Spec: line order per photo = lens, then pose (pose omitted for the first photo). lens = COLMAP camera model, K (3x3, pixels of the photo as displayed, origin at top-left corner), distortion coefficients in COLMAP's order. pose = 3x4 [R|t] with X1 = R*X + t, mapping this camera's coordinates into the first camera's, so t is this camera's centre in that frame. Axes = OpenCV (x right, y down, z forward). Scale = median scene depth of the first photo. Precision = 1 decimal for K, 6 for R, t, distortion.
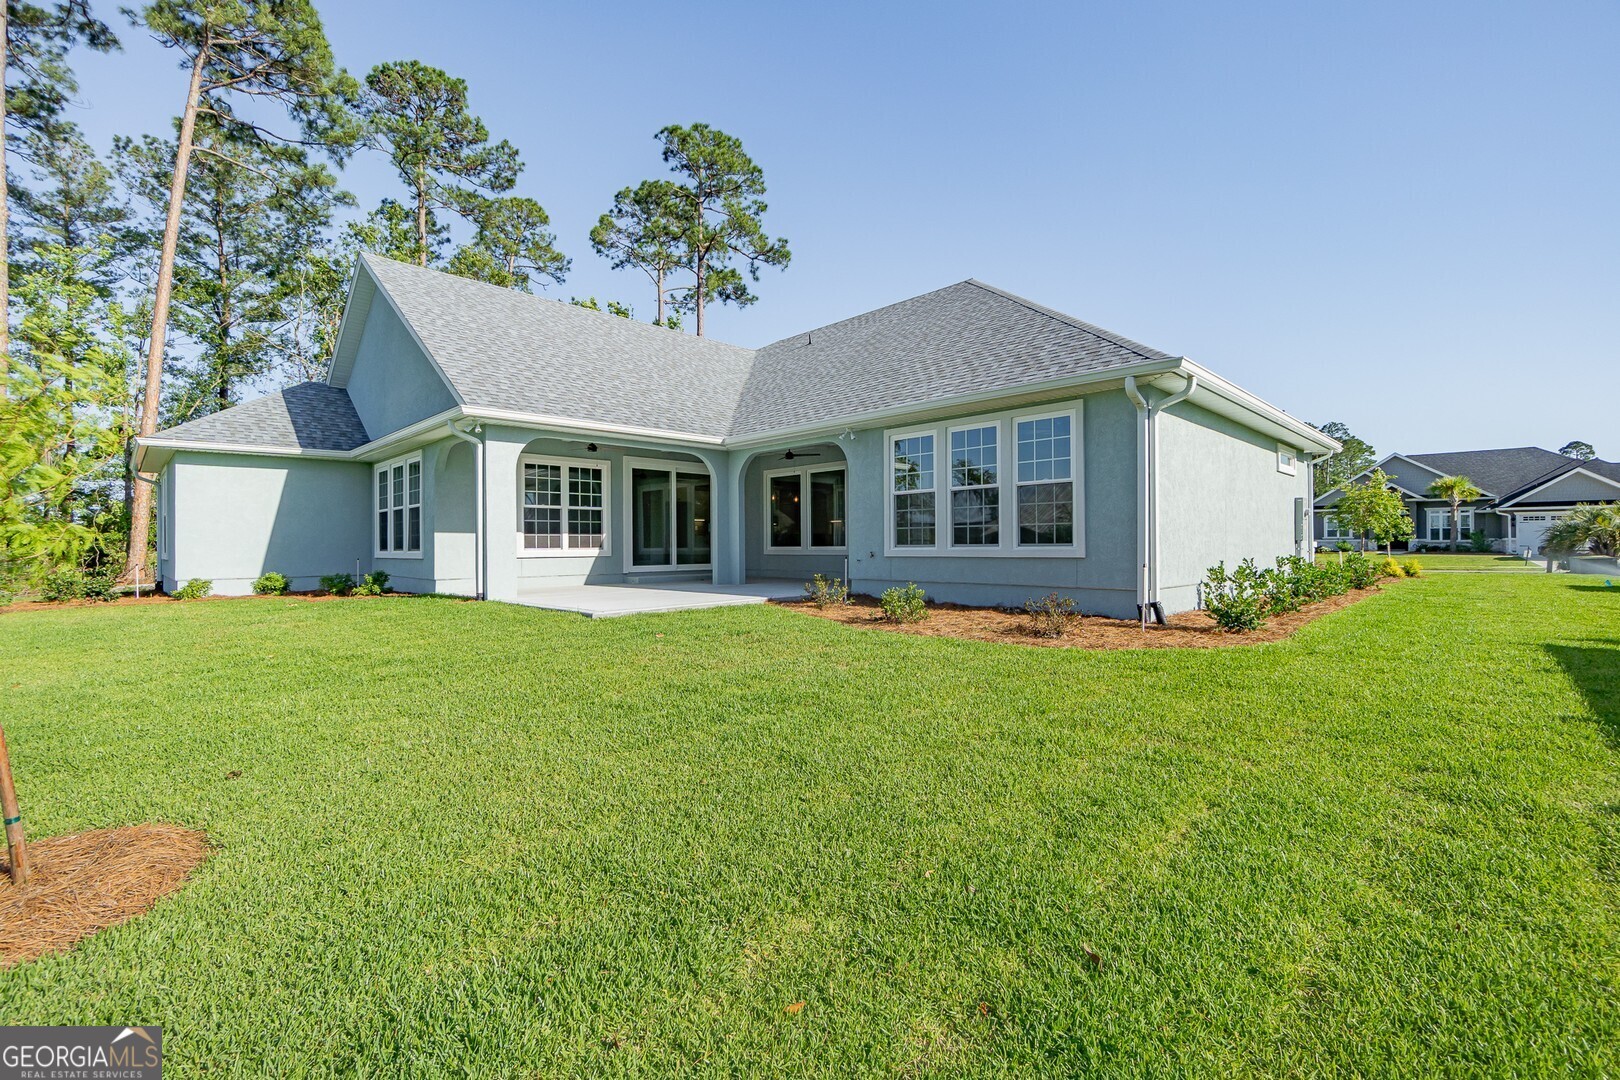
lens RADIAL K [[722.8, 0, 806.4], [0, 722.8, 535.0], [0, 0, 1]] dist [-0.007094, 0.000866]
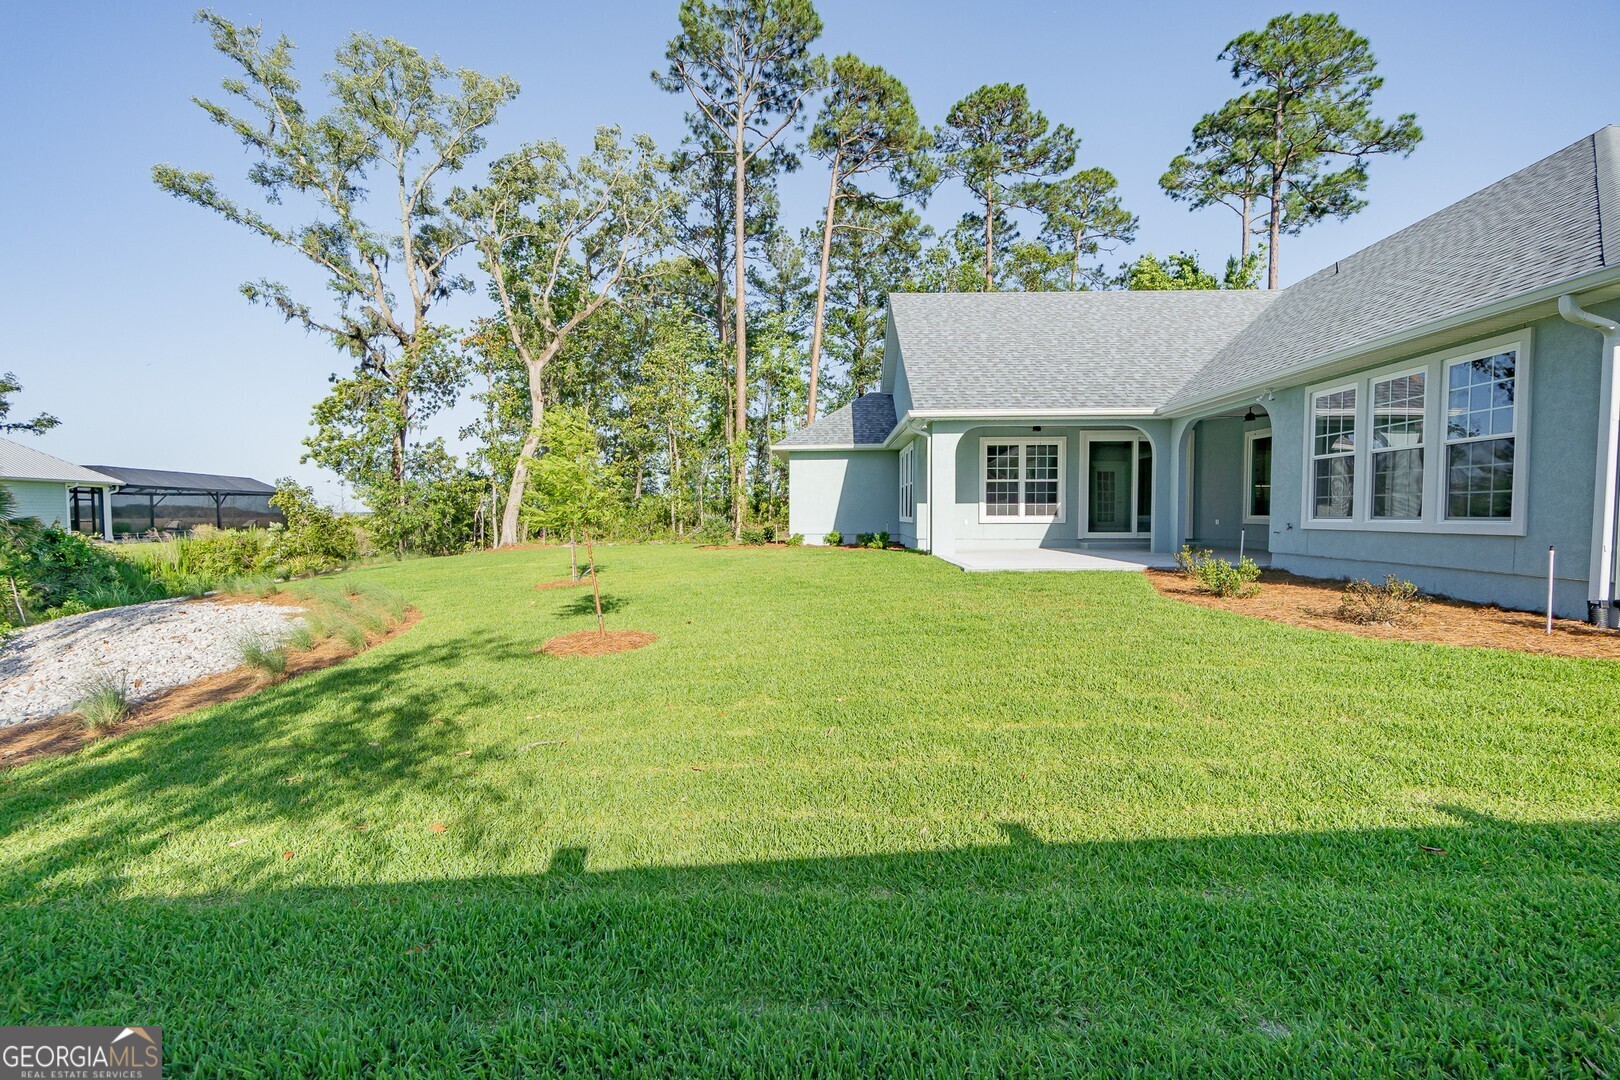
lens RADIAL K [[753.1, 0, 808.7], [0, 753.1, 535.8], [0, 0, 1]] dist [-0.002269, -0.000410]
pose [[0.675218, 0.028544, -0.737066, 0.197665], [0.009413, 0.998836, 0.047304, -0.005997], [0.737558, -0.038879, 0.674163, -0.044141]]
